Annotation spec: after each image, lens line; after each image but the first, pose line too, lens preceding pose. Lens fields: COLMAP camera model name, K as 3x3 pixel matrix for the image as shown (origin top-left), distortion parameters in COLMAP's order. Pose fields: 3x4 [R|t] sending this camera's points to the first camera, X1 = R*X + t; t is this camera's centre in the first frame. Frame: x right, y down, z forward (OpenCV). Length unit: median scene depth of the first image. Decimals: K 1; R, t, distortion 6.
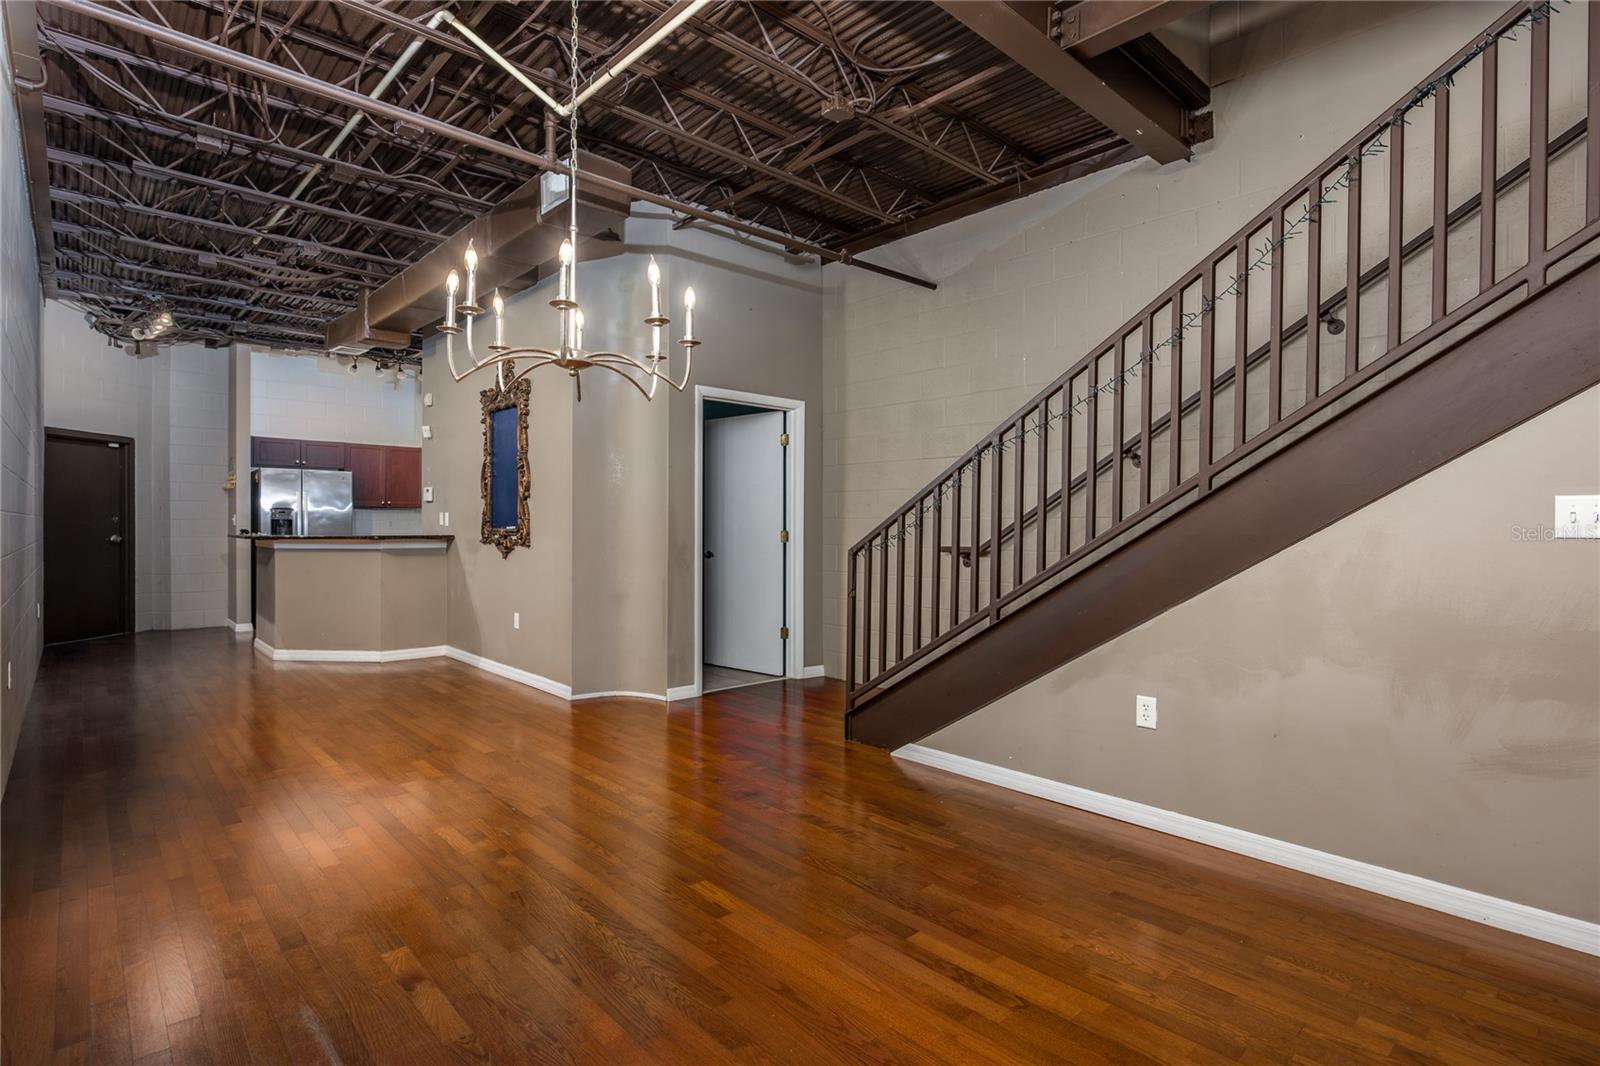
lens RADIAL K [[807.7, 0, 800.0], [0, 807.7, 533.0], [0, 0, 1]] dist [-0.013627, -0.000175]
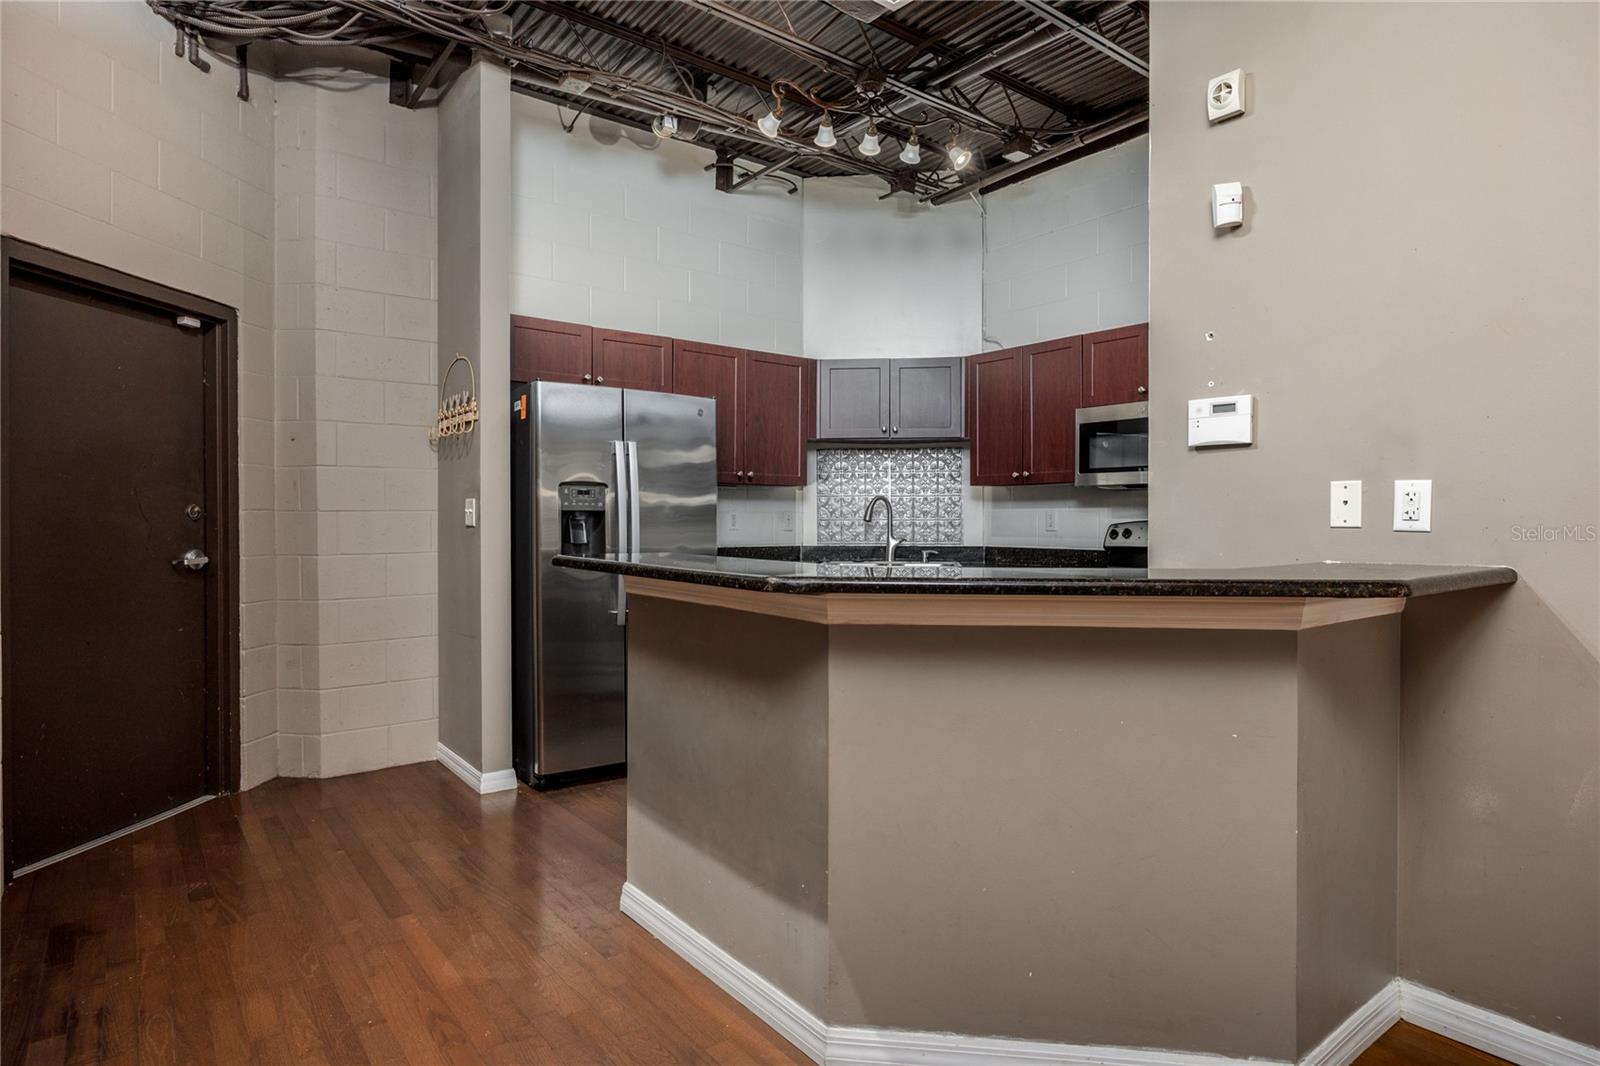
lens RADIAL K [[876.1, 0, 800.0], [0, 876.1, 533.0], [0, 0, 1]] dist [-0.002562, -0.001747]
pose [[0.996611, 0.000457, -0.082256, -0.508968], [-0.000107, 0.999991, 0.004265, -0.007590], [0.082257, -0.004242, 0.996602, 0.579144]]
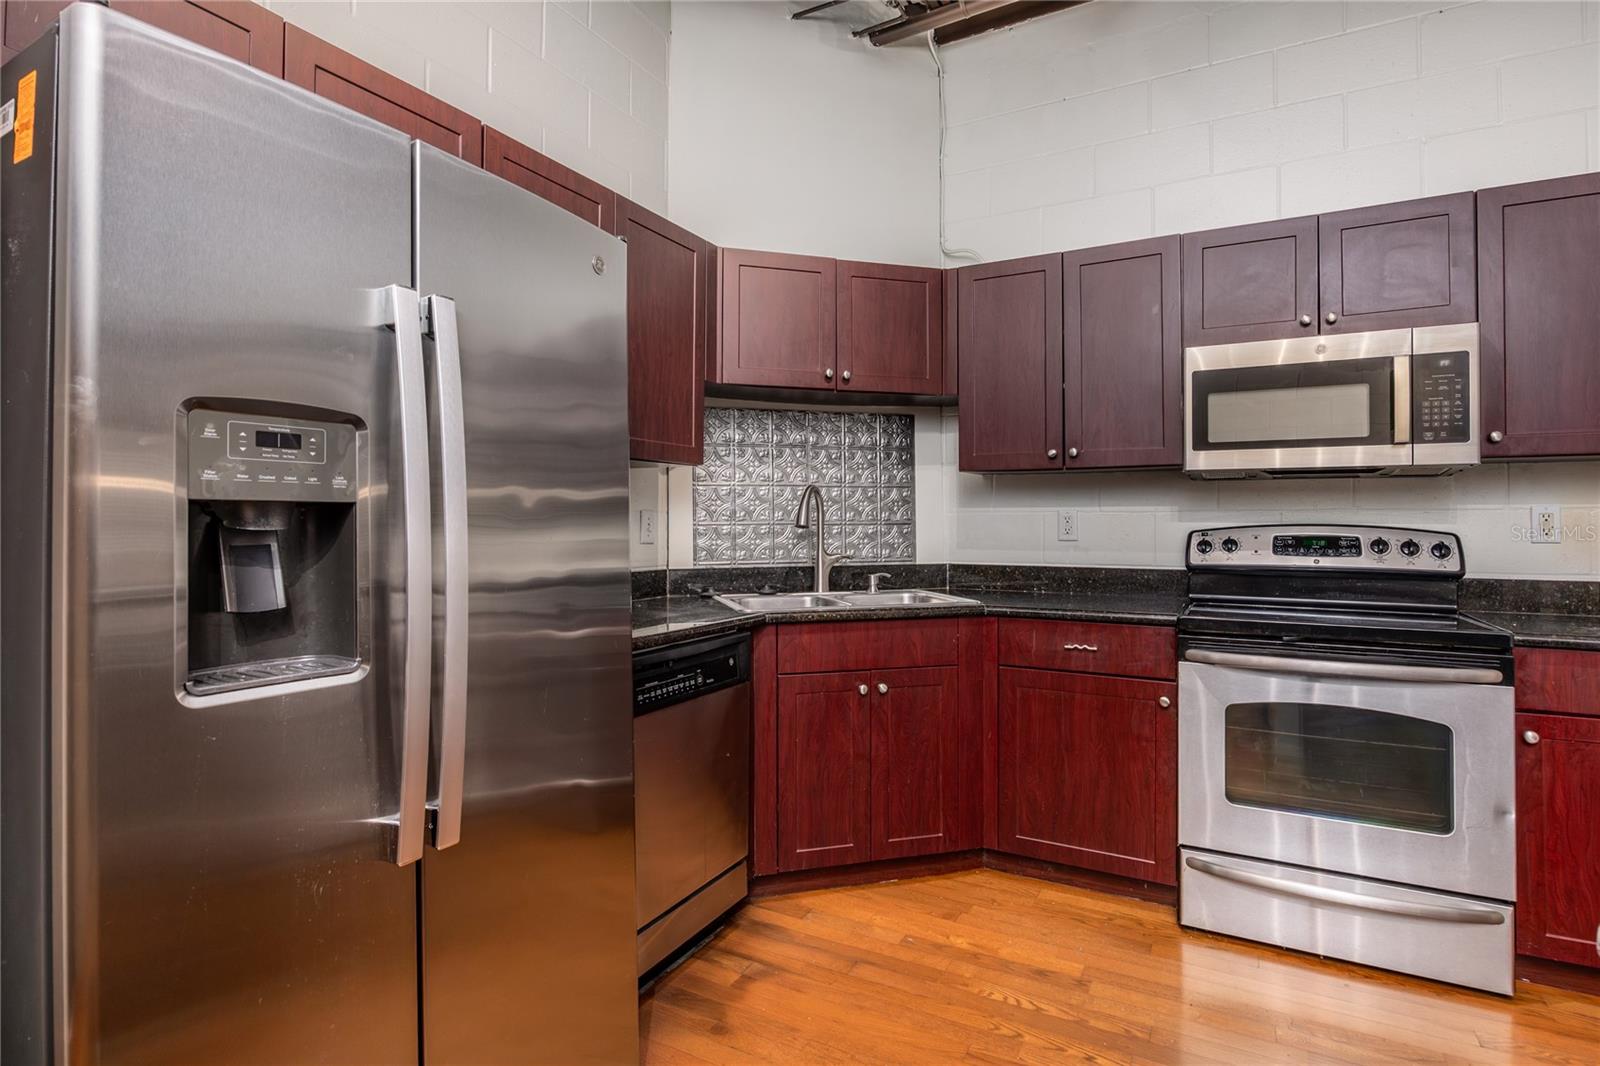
lens RADIAL K [[796.6, 0, 800.0], [0, 796.6, 533.0], [0, 0, 1]] dist [-0.030167, 0.001628]
pose [[0.947316, -0.007804, 0.320205, -0.621944], [0.006656, 0.999967, 0.004679, -0.012515], [-0.320230, -0.002301, 0.947337, 0.885113]]
